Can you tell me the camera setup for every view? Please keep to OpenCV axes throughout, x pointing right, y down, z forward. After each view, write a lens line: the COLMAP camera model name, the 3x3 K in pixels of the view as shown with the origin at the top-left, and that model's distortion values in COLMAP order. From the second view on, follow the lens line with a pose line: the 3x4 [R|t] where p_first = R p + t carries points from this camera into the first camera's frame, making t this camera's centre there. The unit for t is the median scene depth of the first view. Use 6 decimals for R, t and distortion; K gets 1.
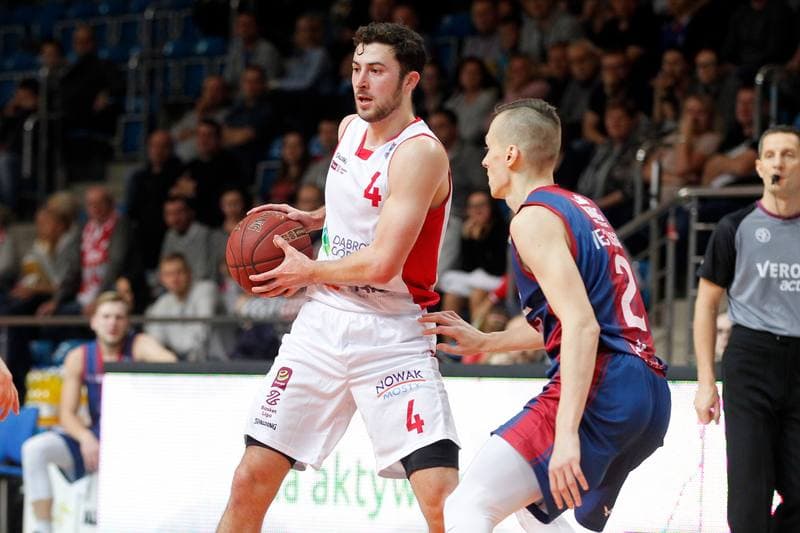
lens RADIAL K [[4375.2, 0, 400.0], [0, 4375.2, 266.5], [0, 0, 1]] dist [-0.453127, 8.991753]
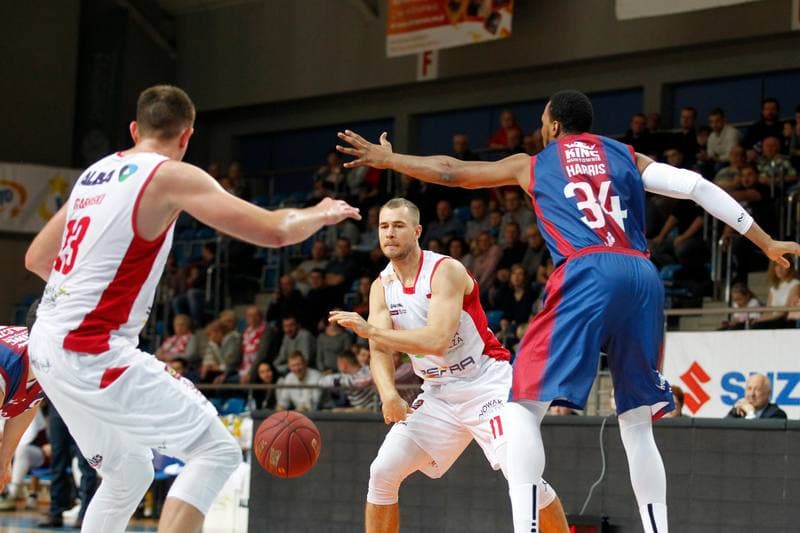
lens RADIAL K [[4375.2, 0, 400.0], [0, 4375.2, 266.5], [0, 0, 1]] dist [-0.453127, 8.991753]
pose [[0.999979, 0.006232, -0.001575, -0.008358], [-0.006279, 0.999467, -0.032051, 0.019926], [0.001374, 0.032060, 0.999485, -0.699926]]
